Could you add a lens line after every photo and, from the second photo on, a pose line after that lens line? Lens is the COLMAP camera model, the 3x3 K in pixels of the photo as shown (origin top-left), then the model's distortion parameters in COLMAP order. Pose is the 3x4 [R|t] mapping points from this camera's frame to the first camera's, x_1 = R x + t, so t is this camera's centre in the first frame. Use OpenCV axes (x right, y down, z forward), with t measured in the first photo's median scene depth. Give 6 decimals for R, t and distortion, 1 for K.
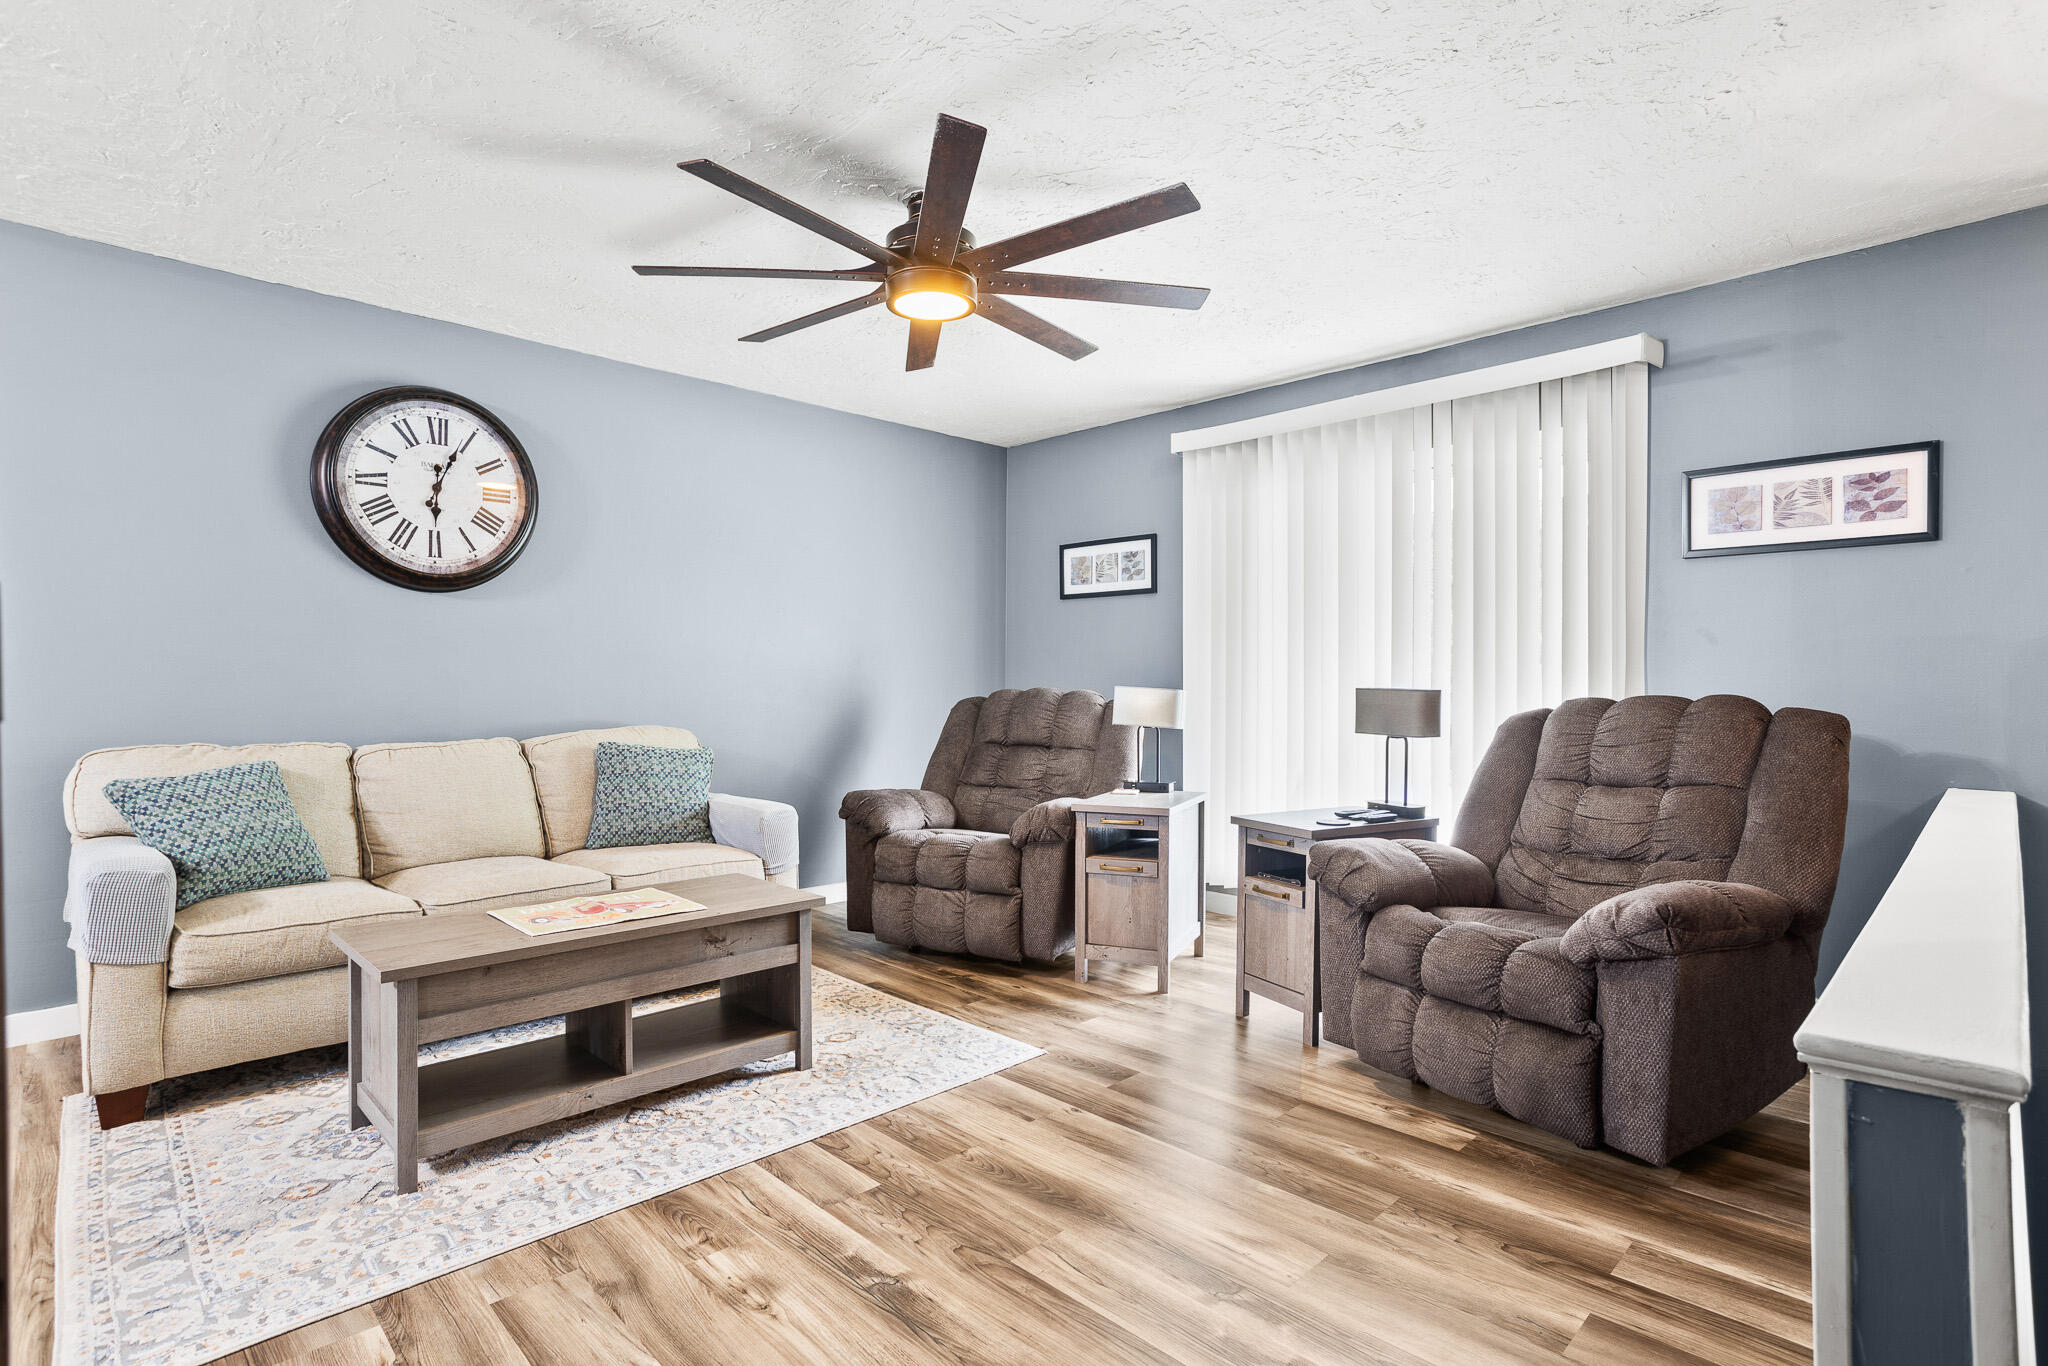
lens RADIAL K [[1013.2, 0, 1027.2], [0, 1013.2, 677.8], [0, 0, 1]] dist [-0.059028, 0.039520]
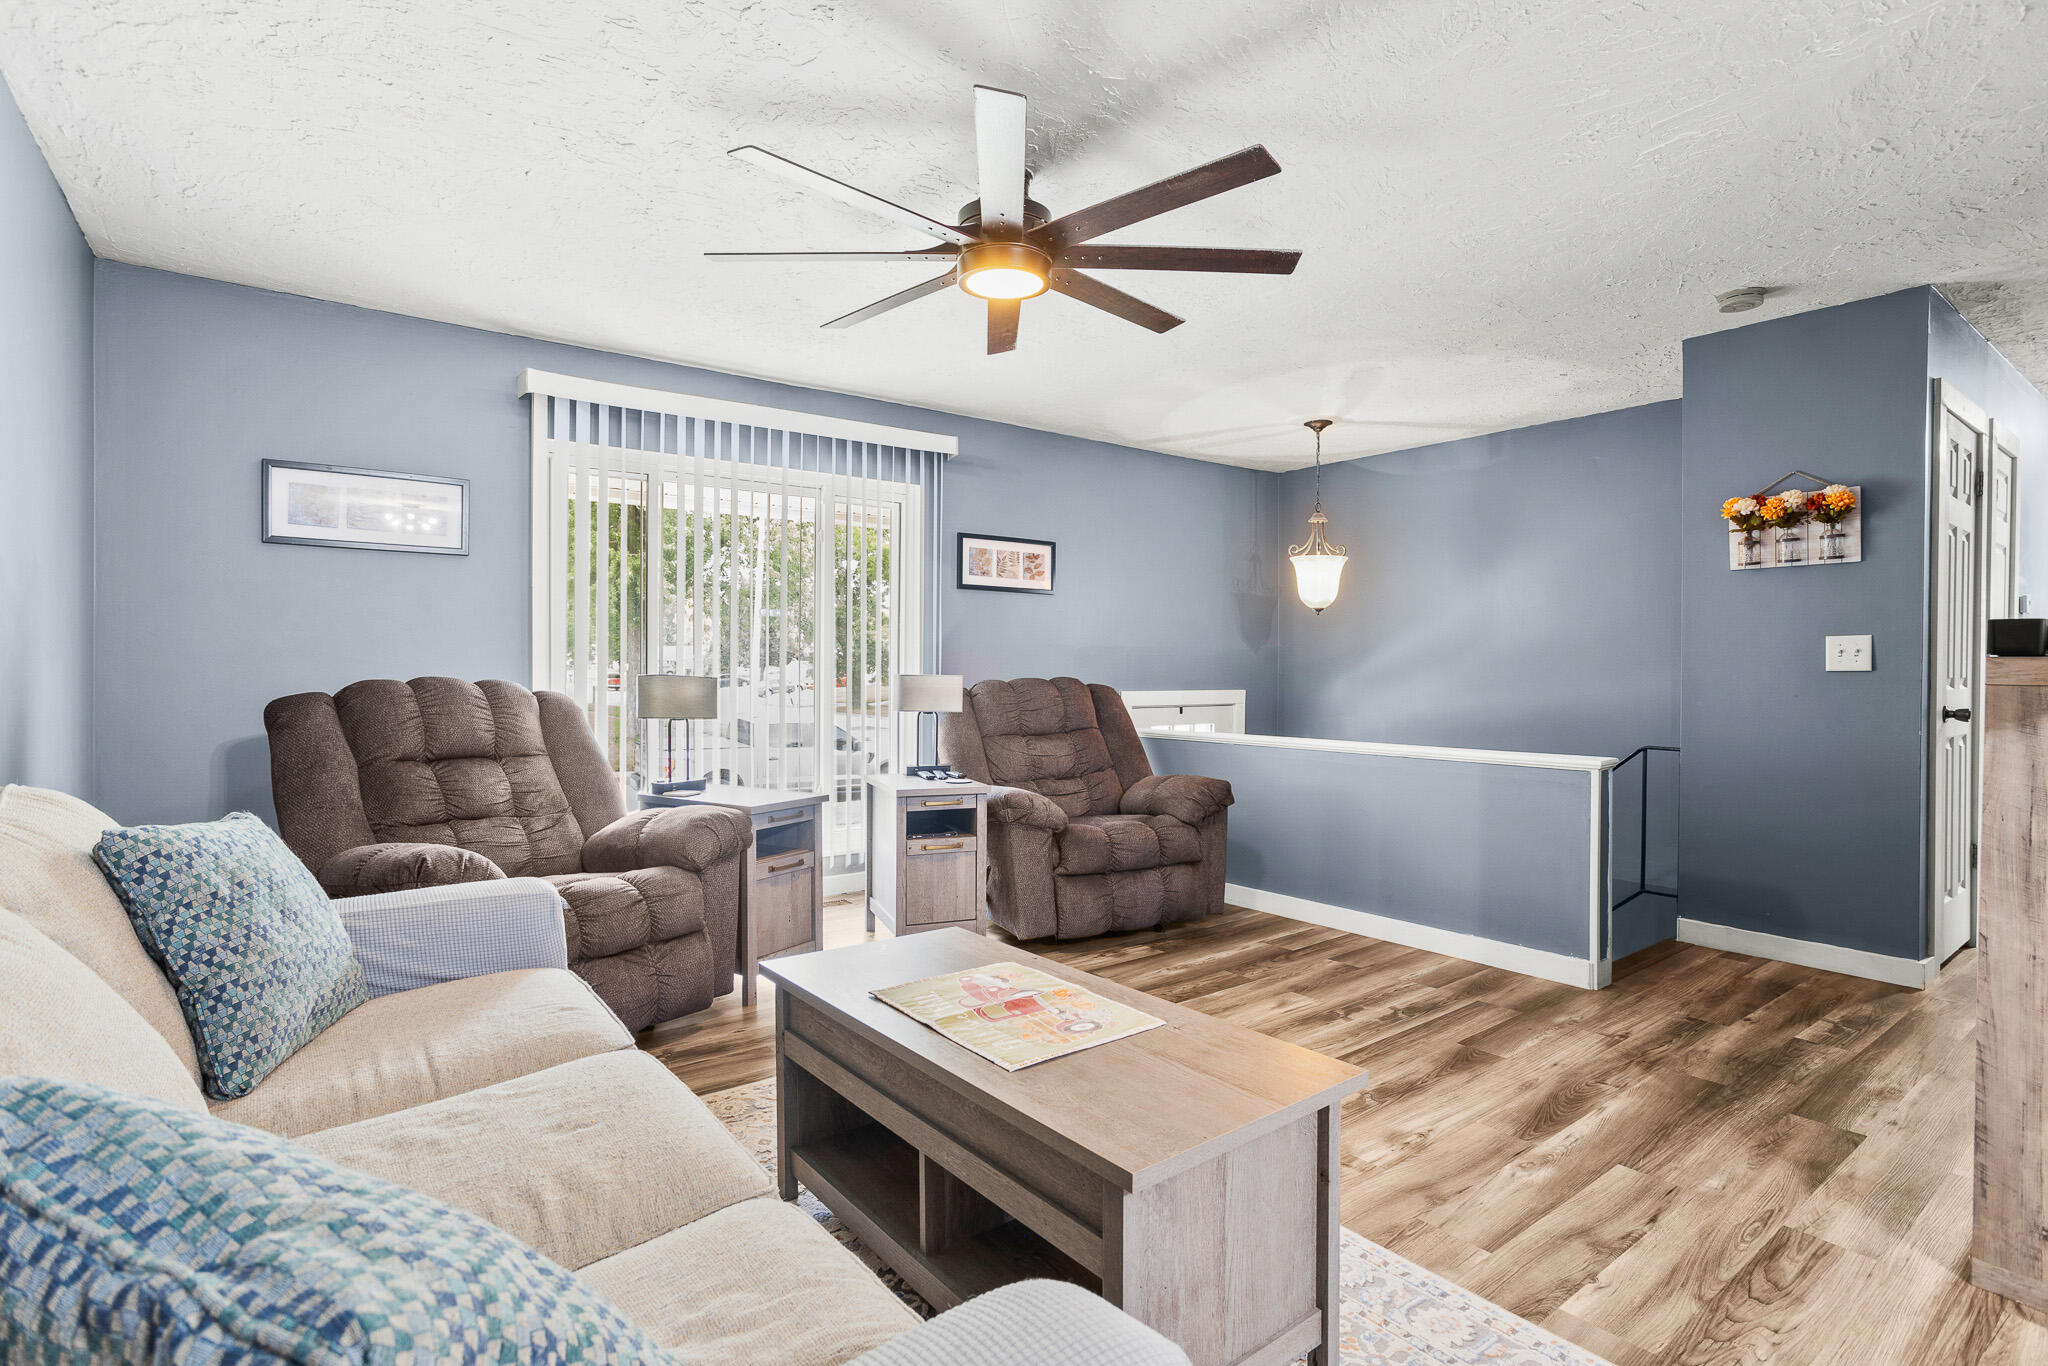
lens RADIAL K [[997.1, 0, 1024.6], [0, 997.1, 680.2], [0, 0, 1]] dist [-0.058606, 0.034624]
pose [[0.130541, -0.005750, 0.991426, -1.126879], [0.000803, 0.999983, 0.005694, 0.015278], [-0.991443, 0.000053, 0.130543, 0.940506]]
